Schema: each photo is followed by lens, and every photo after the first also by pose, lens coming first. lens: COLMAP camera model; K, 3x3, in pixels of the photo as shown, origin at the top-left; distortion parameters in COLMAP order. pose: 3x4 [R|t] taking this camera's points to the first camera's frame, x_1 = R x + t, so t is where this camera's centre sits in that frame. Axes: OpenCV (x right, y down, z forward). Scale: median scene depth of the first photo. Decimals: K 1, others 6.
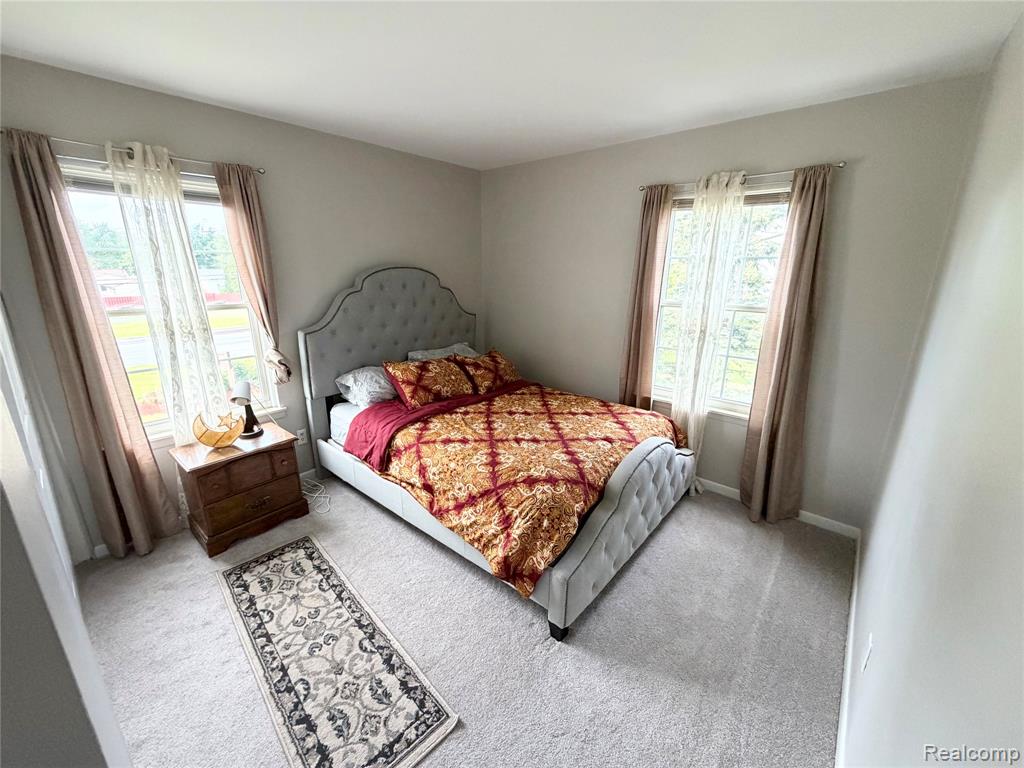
lens RADIAL K [[408.6, 0, 511.0], [0, 408.6, 383.7], [0, 0, 1]] dist [-0.001278, -0.000096]
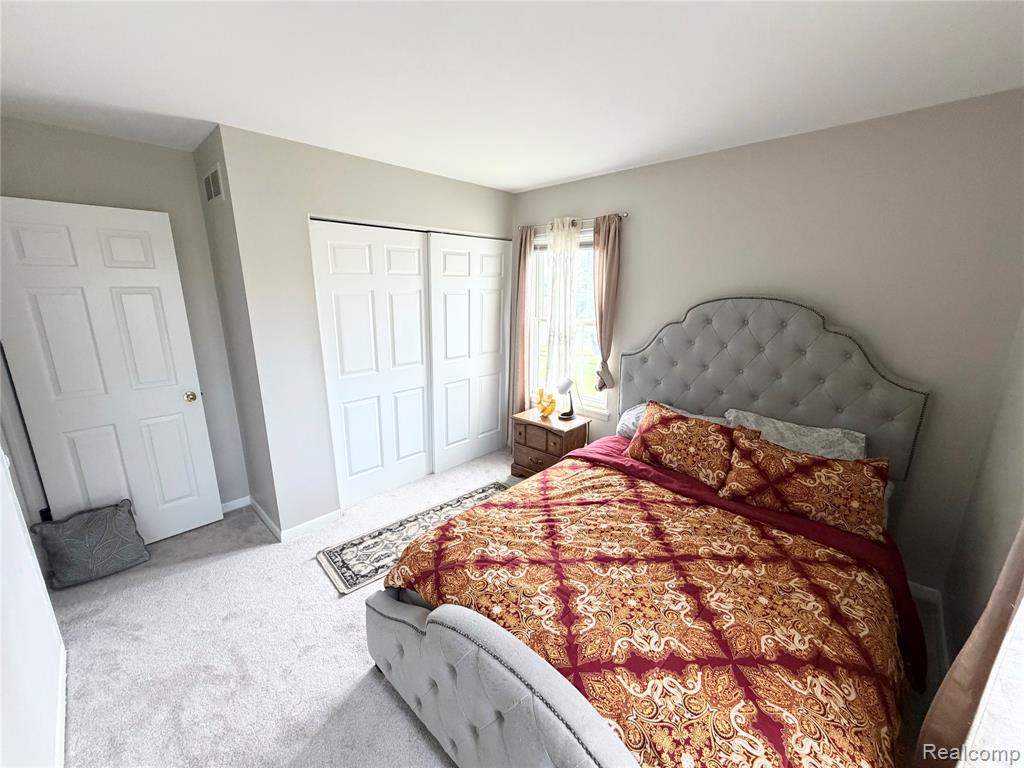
lens RADIAL K [[408.6, 0, 508.7], [0, 408.6, 385.8], [0, 0, 1]] dist [-0.001278, -0.000096]
pose [[-0.049021, 0.229767, -0.972010, 0.595343], [-0.278783, 0.931355, 0.234217, -0.216709], [0.959102, 0.282462, 0.018399, 0.707909]]
